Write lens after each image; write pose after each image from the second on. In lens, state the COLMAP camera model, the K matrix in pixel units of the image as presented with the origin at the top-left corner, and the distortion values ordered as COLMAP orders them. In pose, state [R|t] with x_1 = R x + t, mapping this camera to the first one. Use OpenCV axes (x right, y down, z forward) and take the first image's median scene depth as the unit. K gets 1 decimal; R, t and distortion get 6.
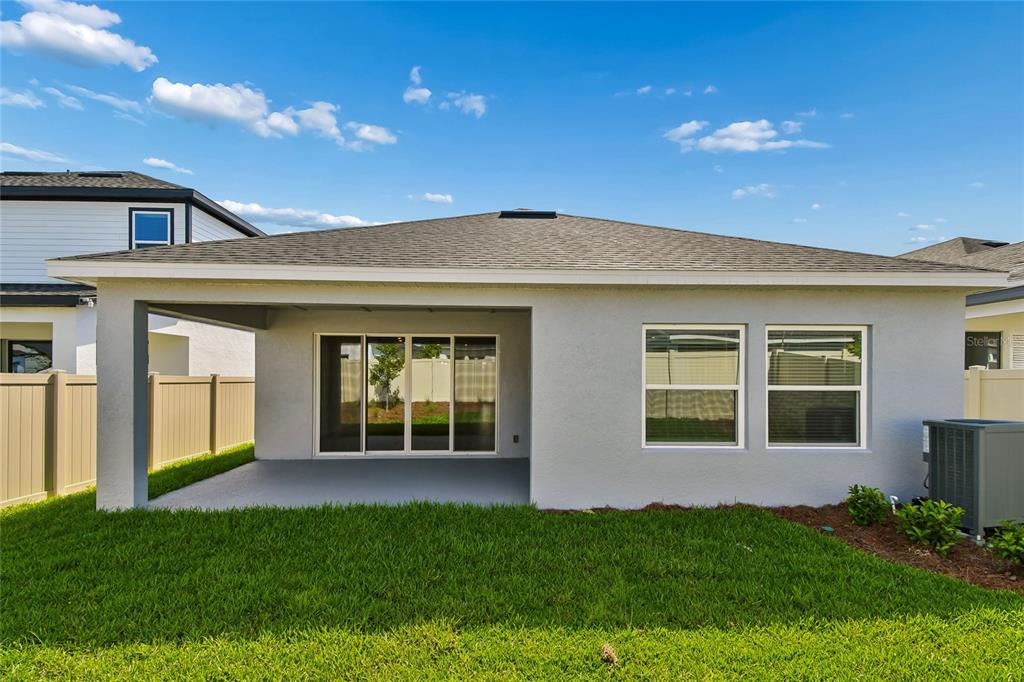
lens RADIAL K [[444.5, 0, 506.2], [0, 444.5, 376.0], [0, 0, 1]] dist [-0.008715, 0.001234]
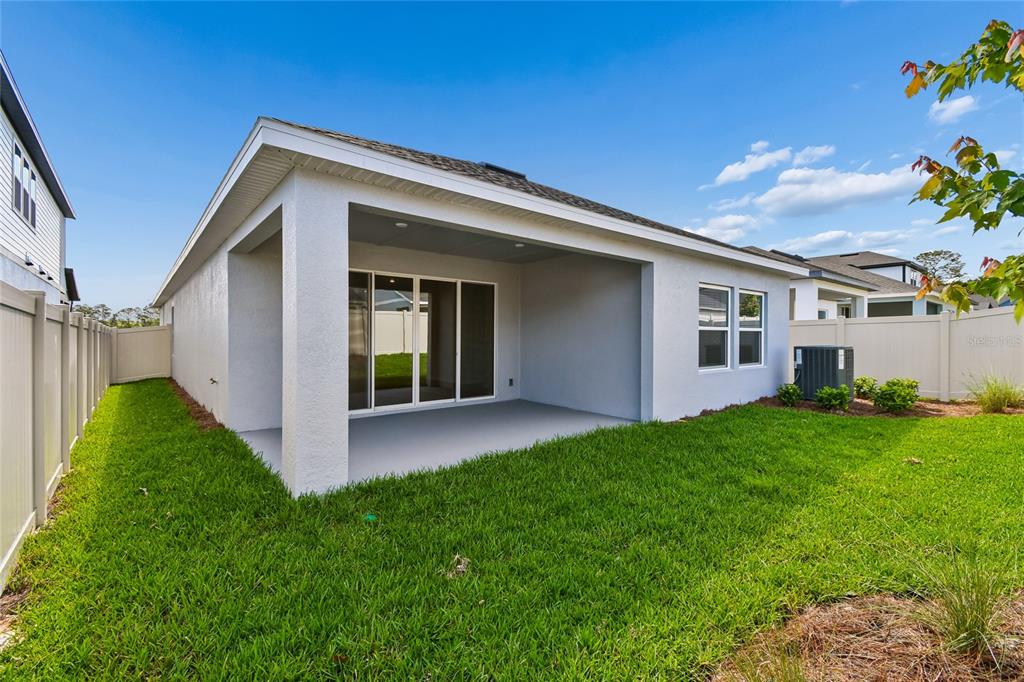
lens RADIAL K [[444.5, 0, 503.1], [0, 444.5, 335.6], [0, 0, 1]] dist [-0.008715, 0.001234]
pose [[0.801949, -0.006503, 0.597357, -0.628778], [0.003750, 0.999976, 0.005851, 0.023760], [-0.597380, -0.002452, 0.801954, 0.154544]]
